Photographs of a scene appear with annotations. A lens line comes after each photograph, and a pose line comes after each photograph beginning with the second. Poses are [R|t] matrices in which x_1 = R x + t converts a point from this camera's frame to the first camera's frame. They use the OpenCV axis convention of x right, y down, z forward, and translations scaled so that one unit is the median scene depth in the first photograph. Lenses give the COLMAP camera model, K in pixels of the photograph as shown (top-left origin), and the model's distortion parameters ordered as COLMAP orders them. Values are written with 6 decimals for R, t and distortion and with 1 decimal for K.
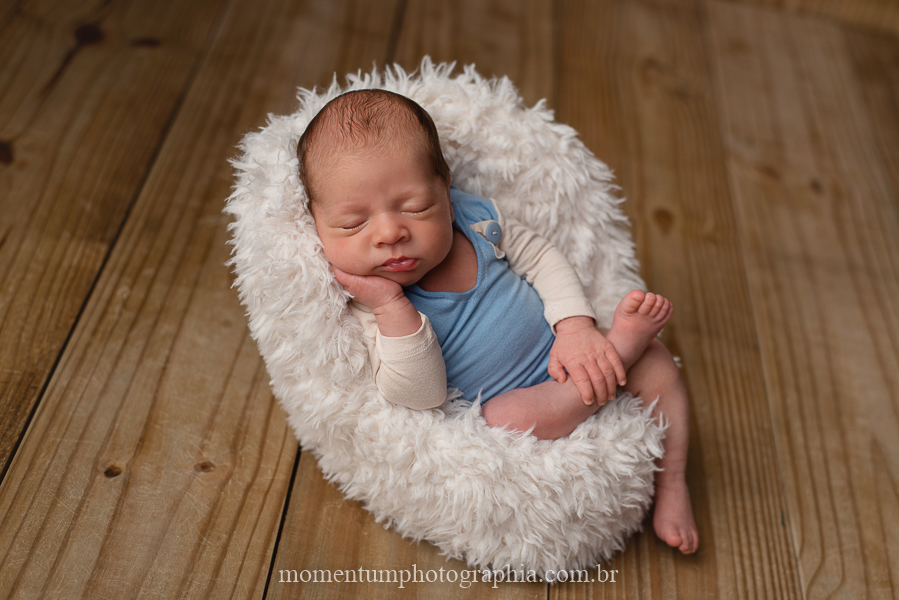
lens RADIAL K [[1671.5, 0, 449.5], [0, 1671.5, 300.0], [0, 0, 1]] dist [0.075283, 0.172723]
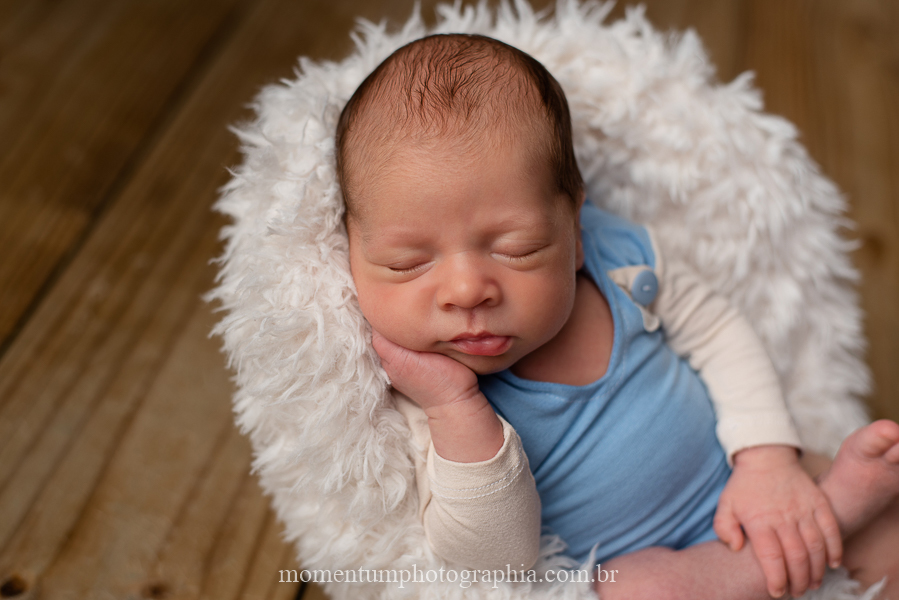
lens RADIAL K [[1671.5, 0, 449.5], [0, 1671.5, 300.0], [0, 0, 1]] dist [0.075283, 0.172723]
pose [[0.991128, 0.108391, -0.076925, 0.003016], [-0.104704, 0.993223, 0.050458, -0.059849], [0.081873, -0.041956, 0.995759, 0.388847]]
